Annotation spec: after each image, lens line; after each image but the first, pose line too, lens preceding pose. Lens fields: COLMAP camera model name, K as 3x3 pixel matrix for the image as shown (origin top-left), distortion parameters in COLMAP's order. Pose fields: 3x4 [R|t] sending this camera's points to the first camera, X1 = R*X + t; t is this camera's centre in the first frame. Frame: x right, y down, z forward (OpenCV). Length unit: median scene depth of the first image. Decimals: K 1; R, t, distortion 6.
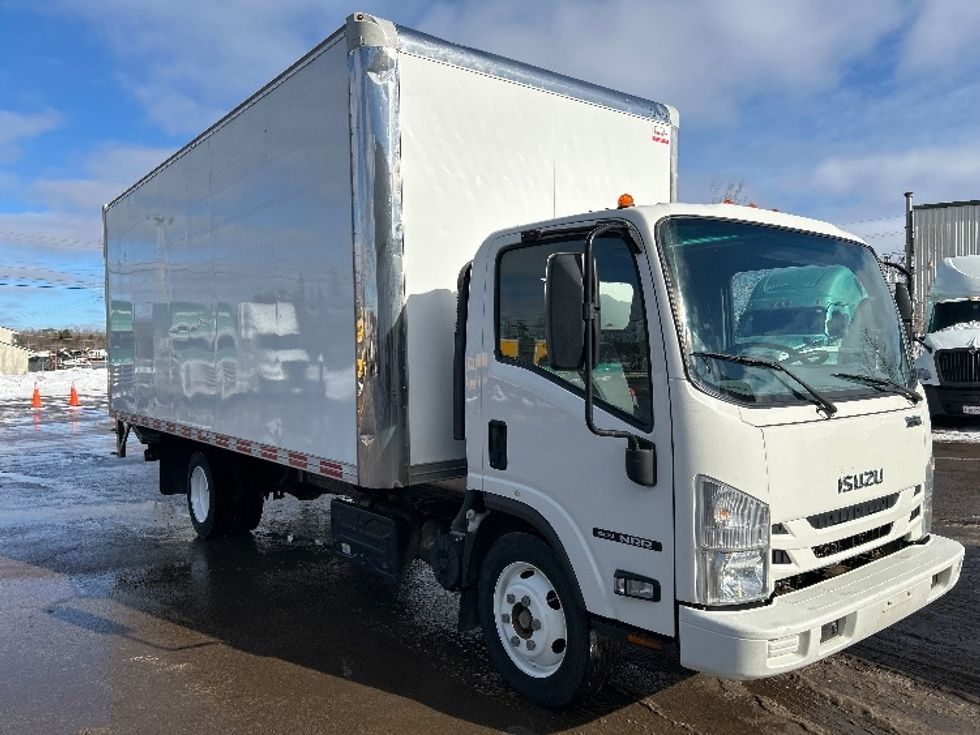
lens RADIAL K [[746.4, 0, 487.8], [0, 746.4, 382.4], [0, 0, 1]] dist [0.006354, 0.000672]
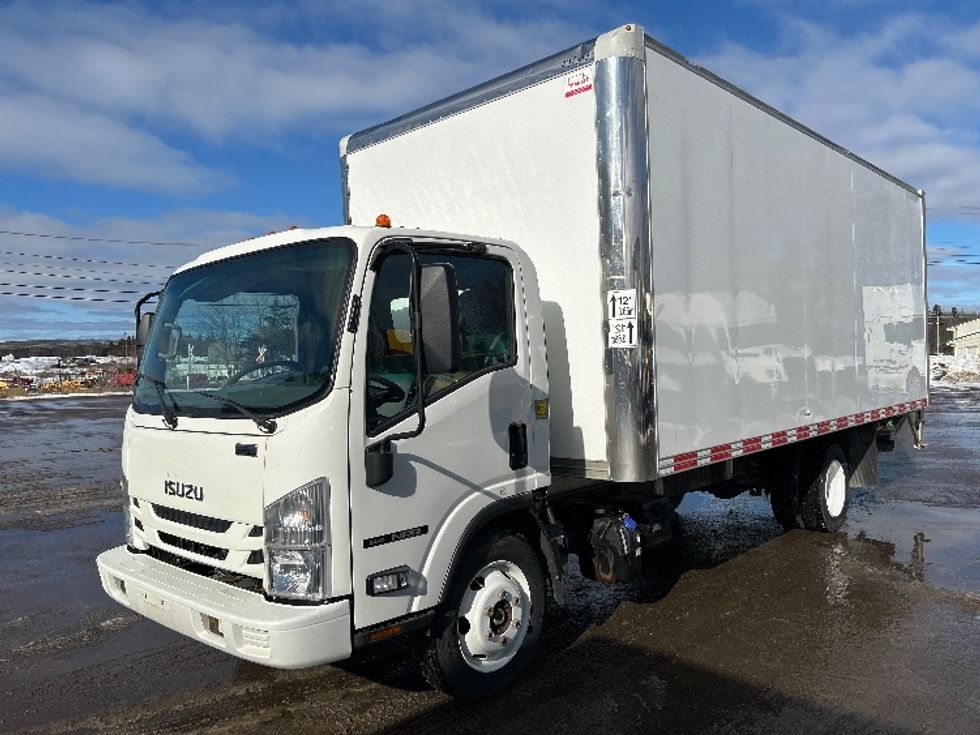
lens RADIAL K [[746.4, 0, 487.8], [0, 746.4, 382.4], [0, 0, 1]] dist [0.006354, 0.000672]
pose [[0.172329, 0.033653, -0.984464, 1.018573], [-0.004964, 0.999433, 0.033296, -0.040134], [0.985027, -0.000851, 0.172398, 0.774217]]
